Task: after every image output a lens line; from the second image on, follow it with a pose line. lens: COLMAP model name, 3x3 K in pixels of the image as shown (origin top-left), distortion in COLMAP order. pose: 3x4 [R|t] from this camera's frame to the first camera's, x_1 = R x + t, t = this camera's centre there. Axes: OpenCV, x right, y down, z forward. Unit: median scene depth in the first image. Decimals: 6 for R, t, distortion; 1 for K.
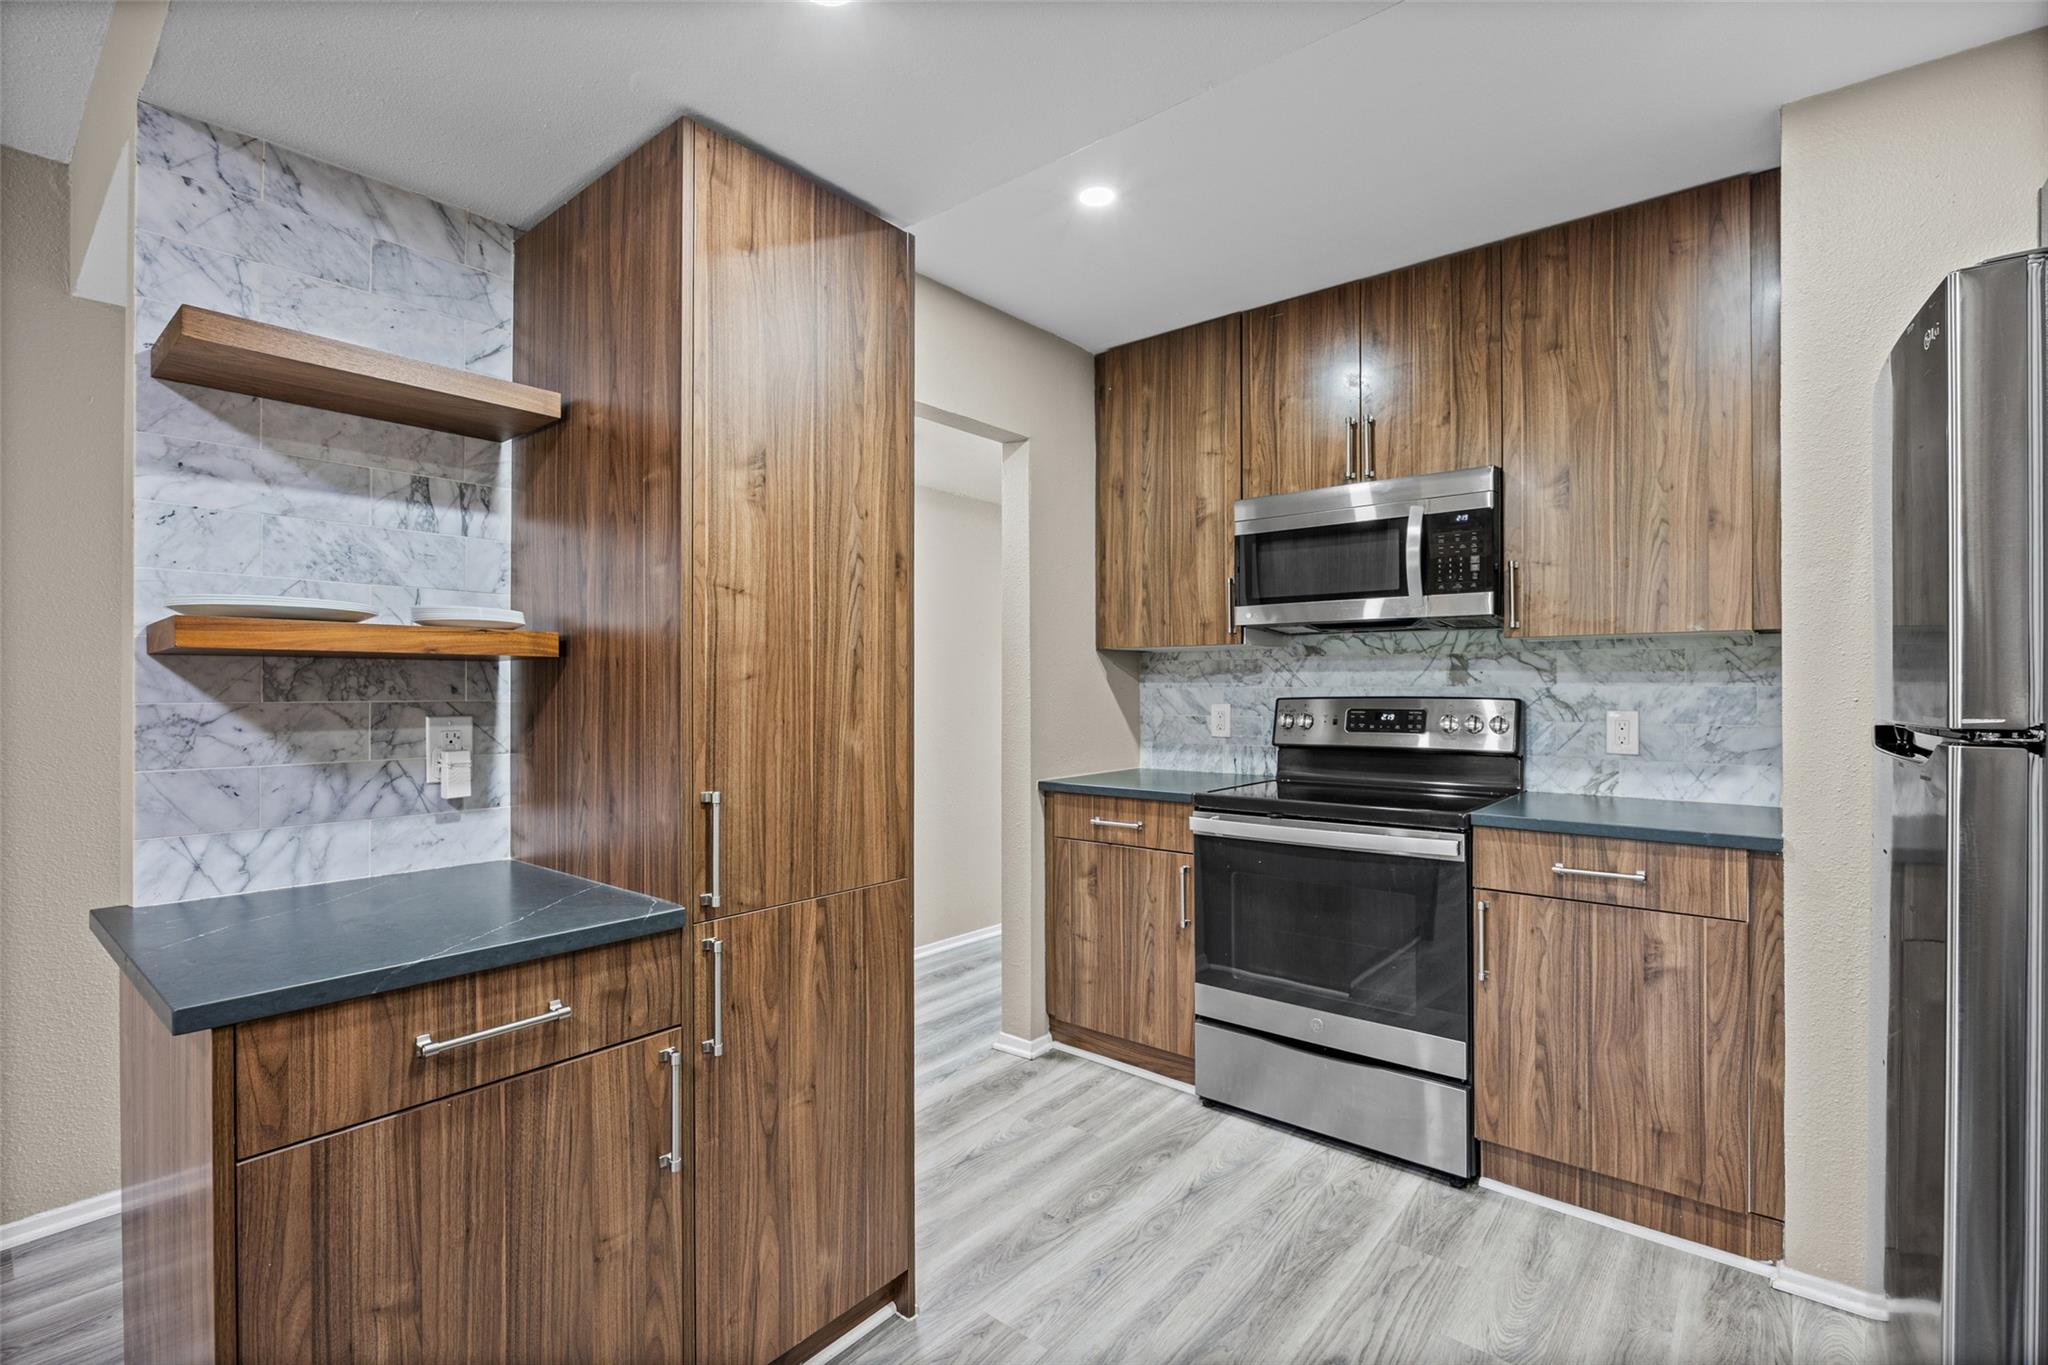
lens RADIAL K [[915.2, 0, 1025.2], [0, 915.2, 687.3], [0, 0, 1]] dist [-0.011360, -0.000222]
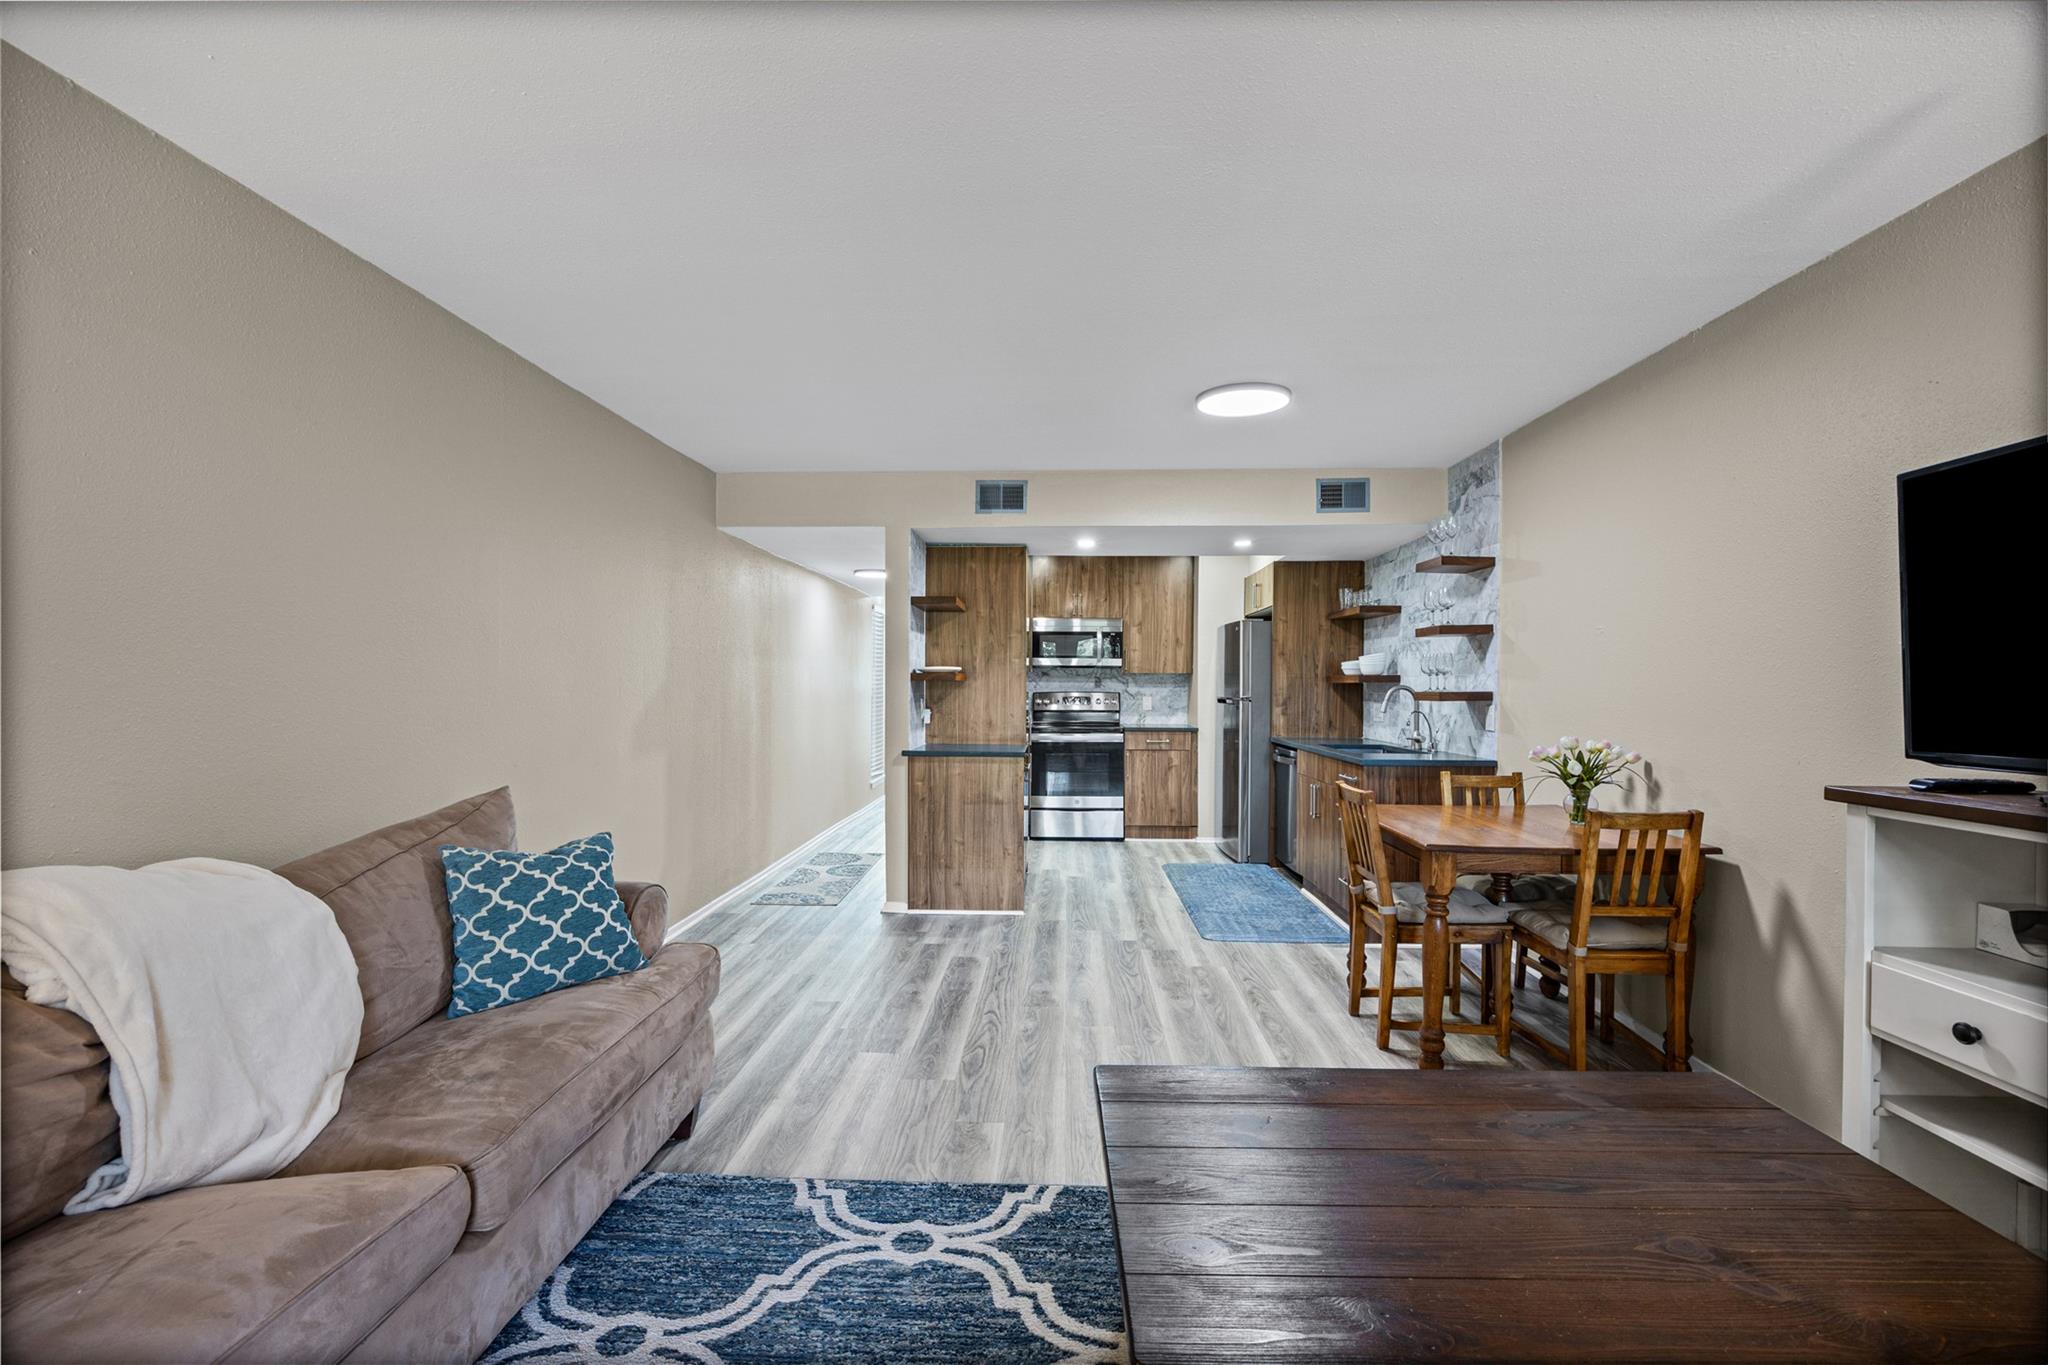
lens RADIAL K [[867.4, 0, 1024.0], [0, 867.4, 682.5], [0, 0, 1]] dist [-0.000823, -0.000057]
pose [[0.797606, 0.006326, 0.603146, -1.822950], [-0.006576, 0.999977, -0.001792, -0.017141], [-0.603144, -0.002537, 0.797629, -1.382306]]
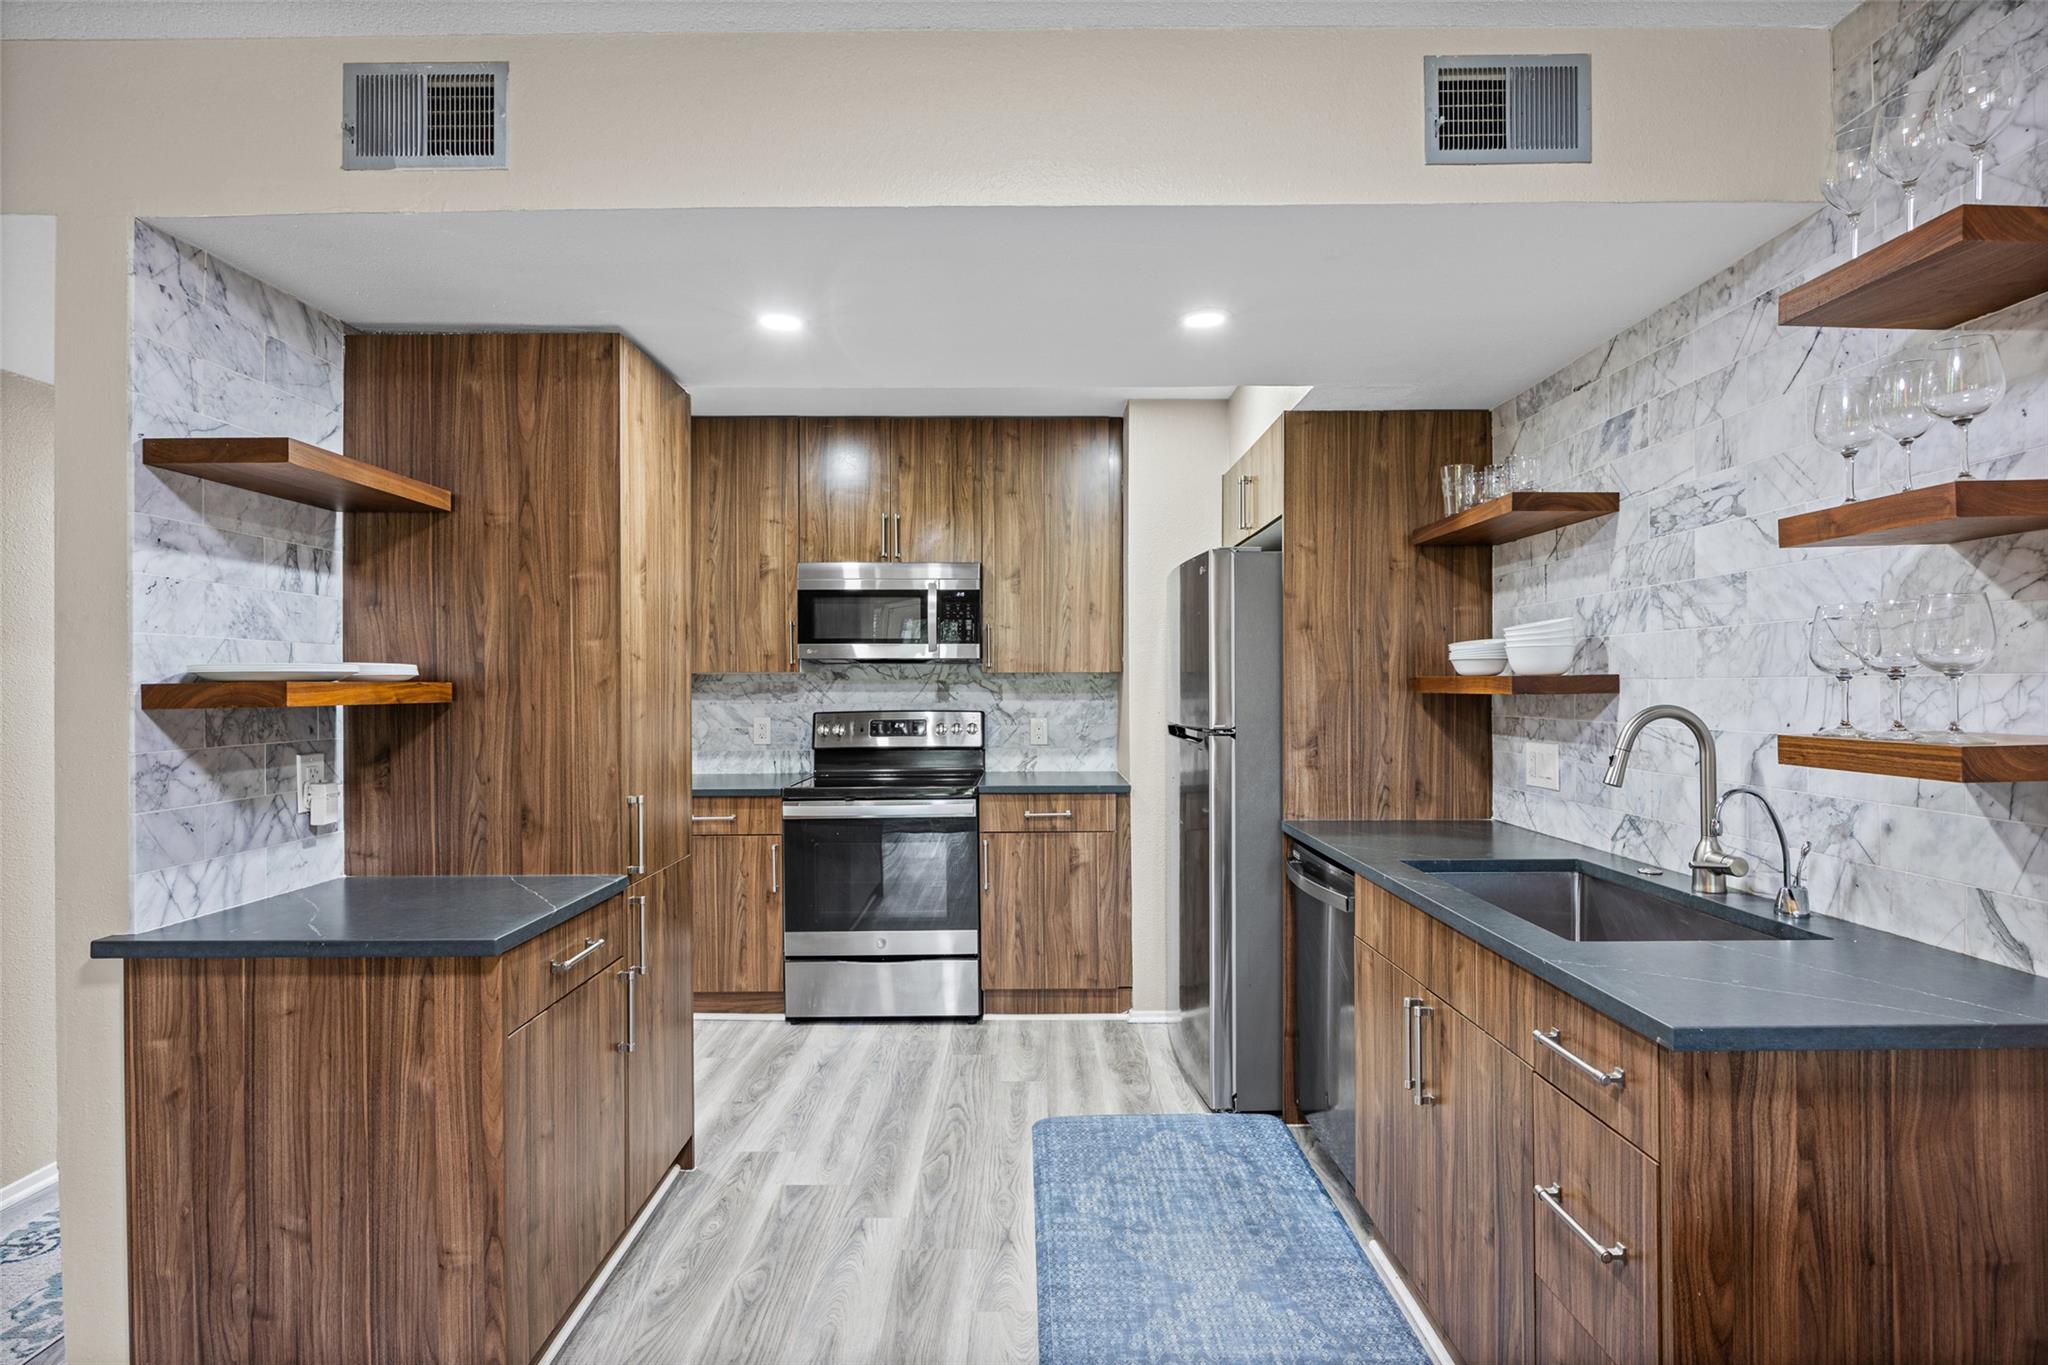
lens RADIAL K [[1020.3, 0, 1028.7], [0, 1020.3, 679.6], [0, 0, 1]] dist [-0.009668, 0.000237]
pose [[0.769202, -0.000964, 0.639005, -0.623606], [0.003601, 0.999990, -0.002827, -0.044672], [-0.638995, 0.004476, 0.769198, -0.457348]]
